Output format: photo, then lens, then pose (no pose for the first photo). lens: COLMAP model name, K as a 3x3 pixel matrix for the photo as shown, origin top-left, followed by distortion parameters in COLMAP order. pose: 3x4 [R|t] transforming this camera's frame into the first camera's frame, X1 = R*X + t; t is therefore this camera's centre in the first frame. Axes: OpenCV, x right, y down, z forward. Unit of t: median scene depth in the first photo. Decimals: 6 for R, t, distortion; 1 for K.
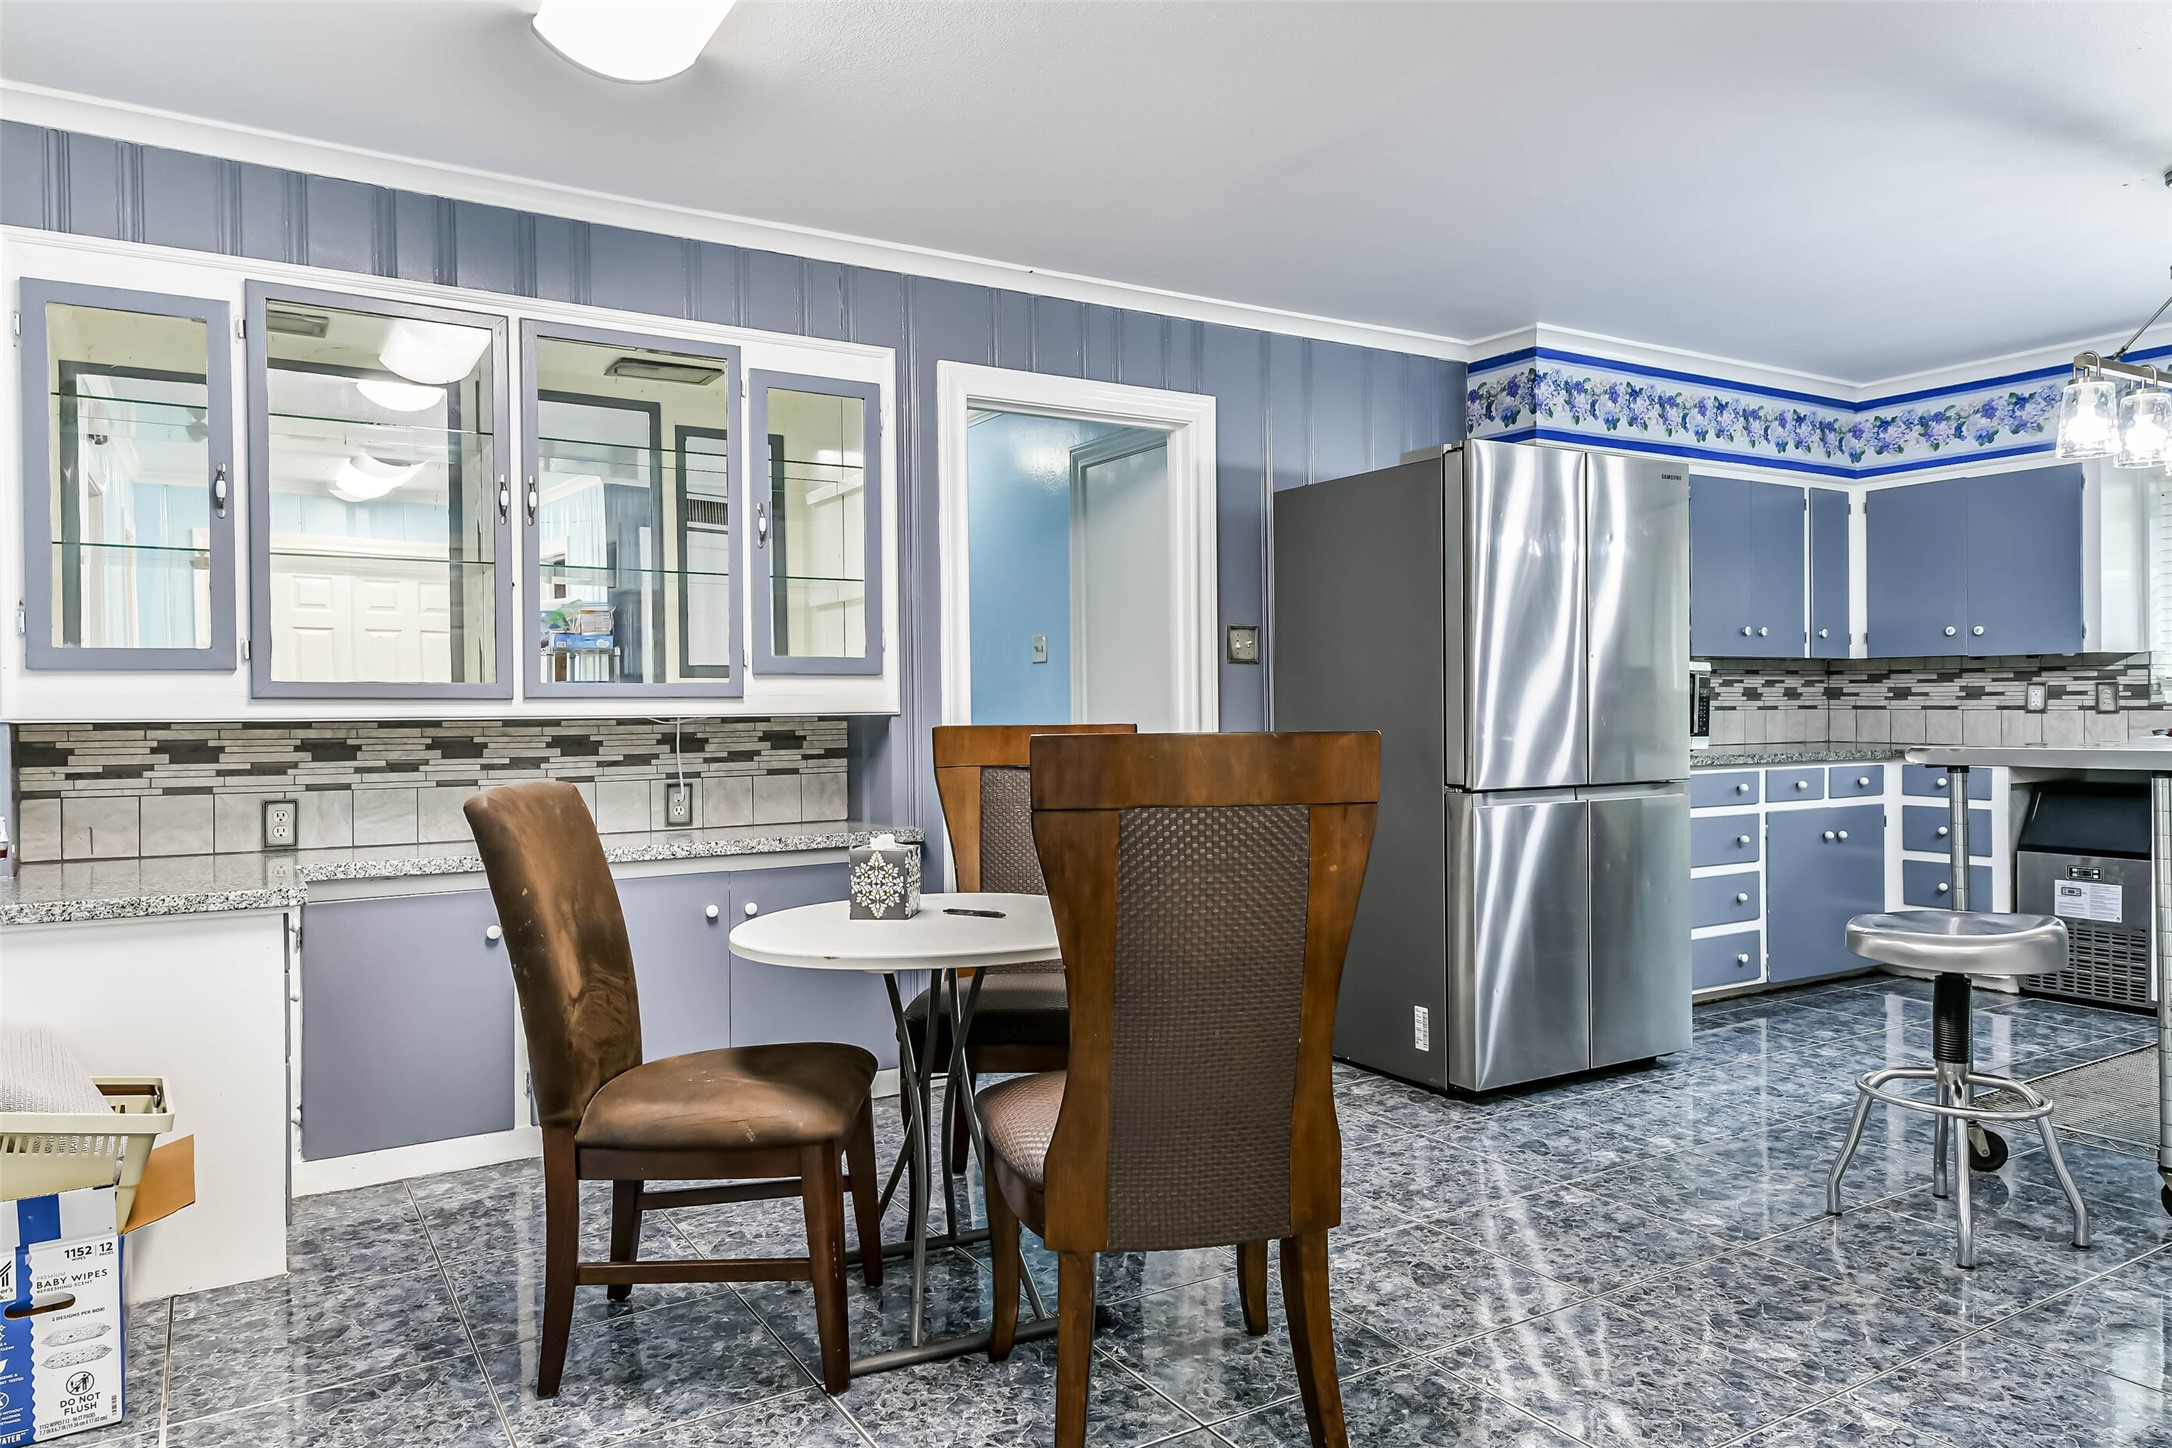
lens RADIAL K [[1475.7, 0, 1086.0], [0, 1475.7, 724.0], [0, 0, 1]] dist [0.043233, -0.002355]
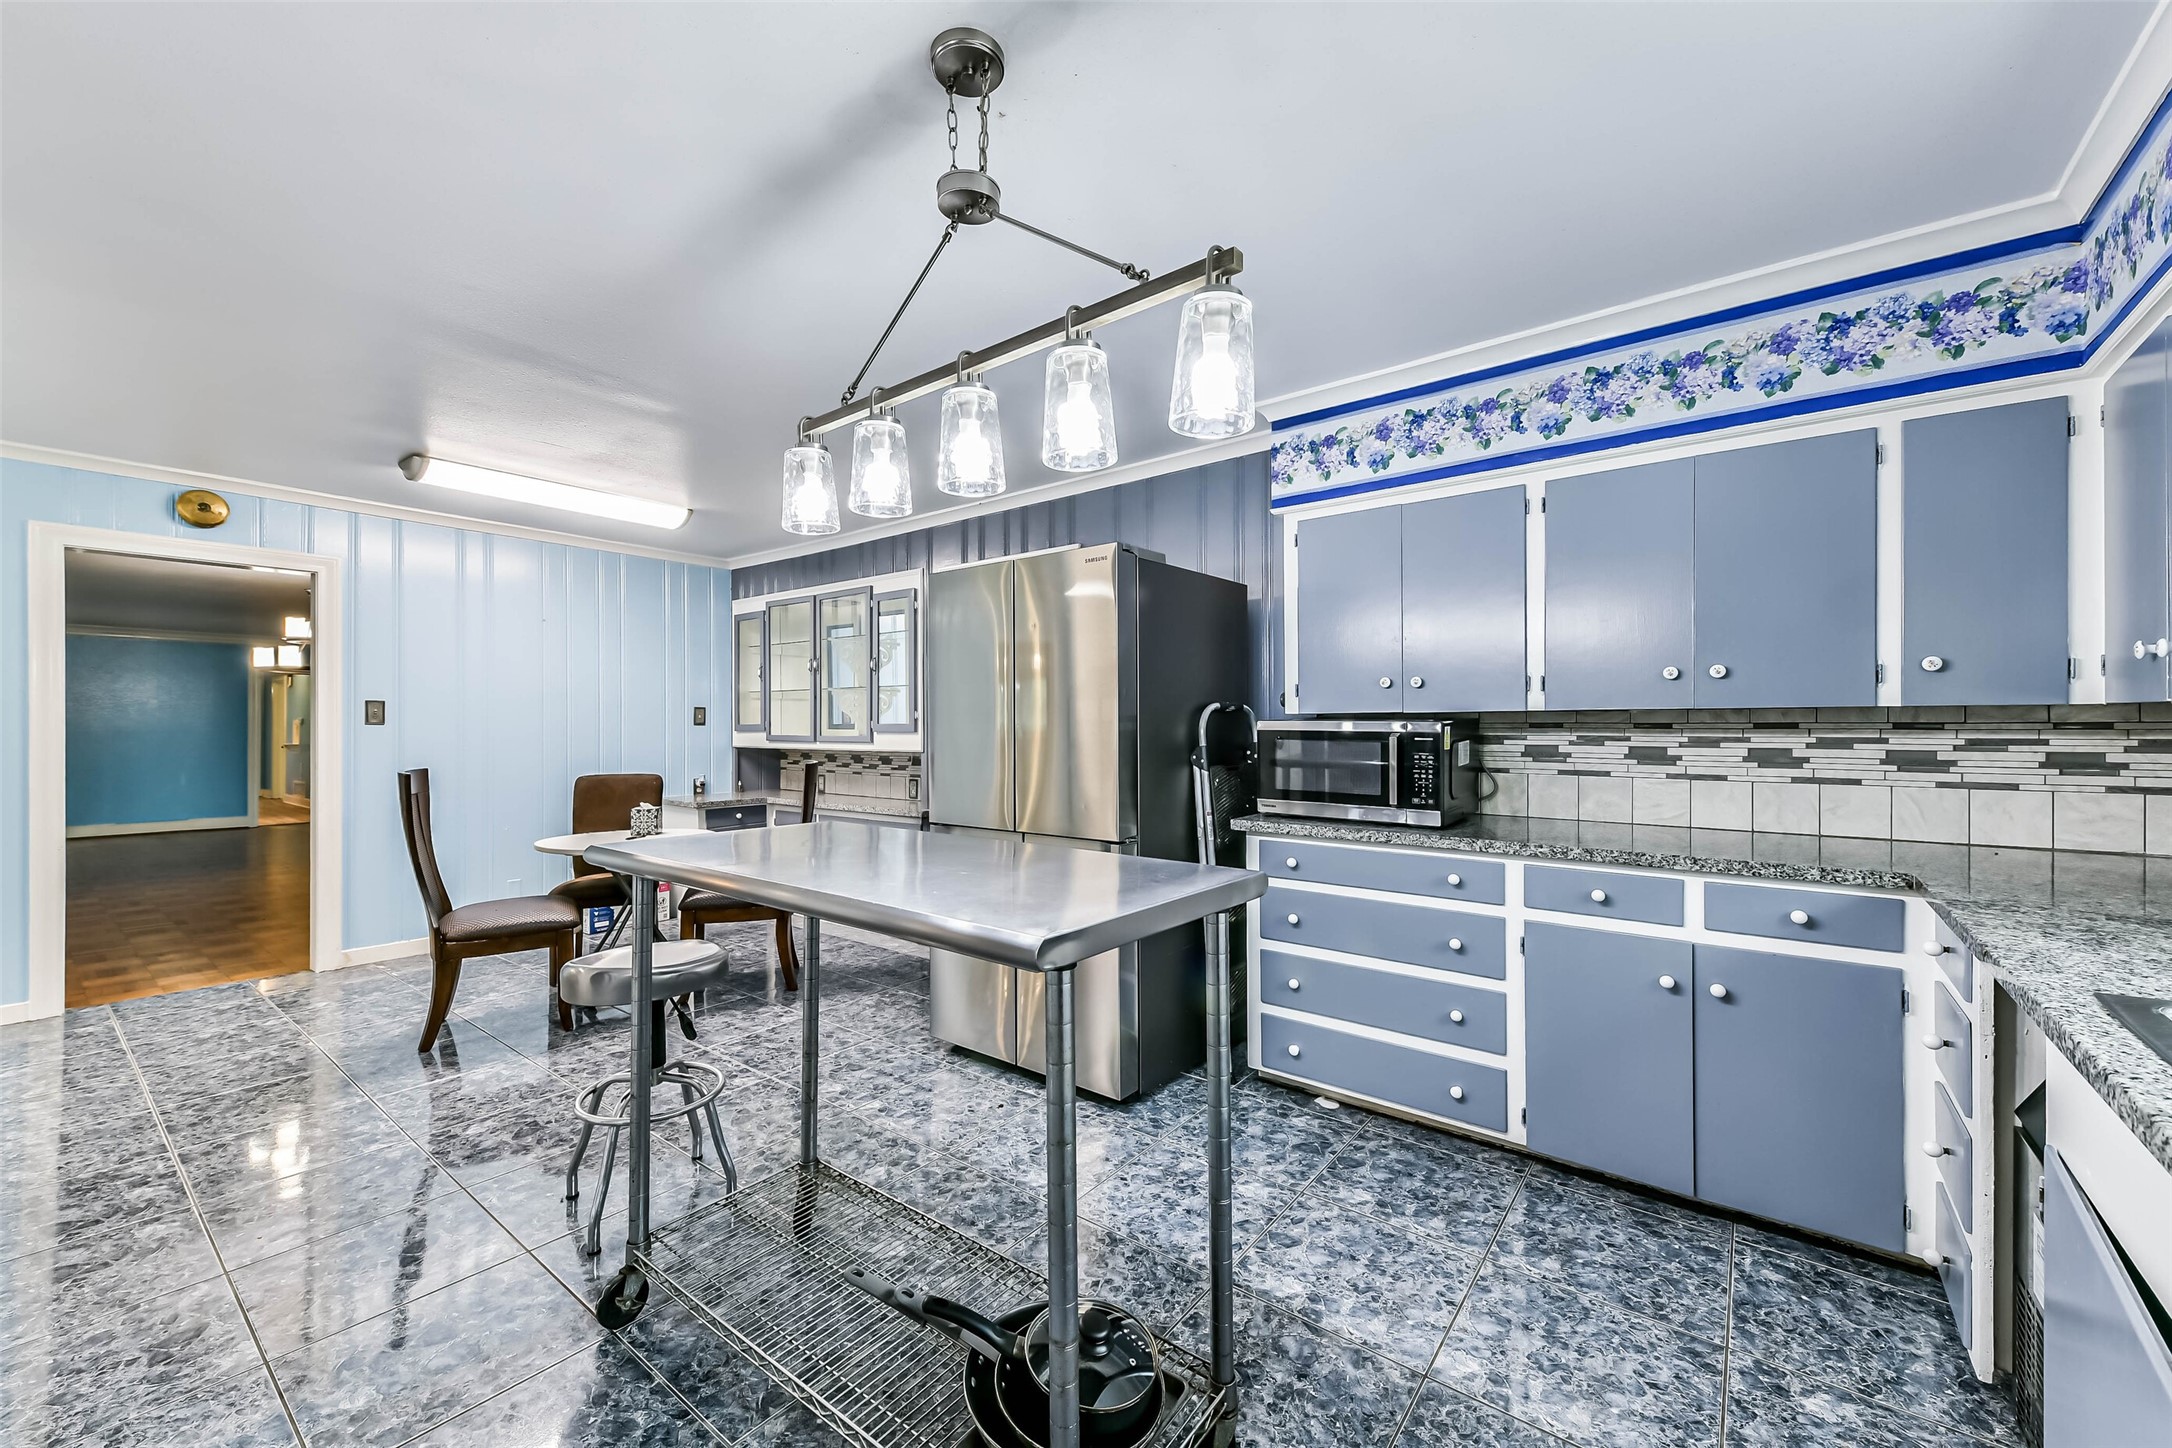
lens RADIAL K [[865.3, 0, 1074.8], [0, 865.3, 714.7], [0, 0, 1]] dist [0.015678, -0.000235]
pose [[0.308172, 0.003668, -0.951324, 0.808925], [-0.003562, 0.999990, 0.002702, -0.045538], [0.951324, 0.002556, 0.308182, 0.647703]]
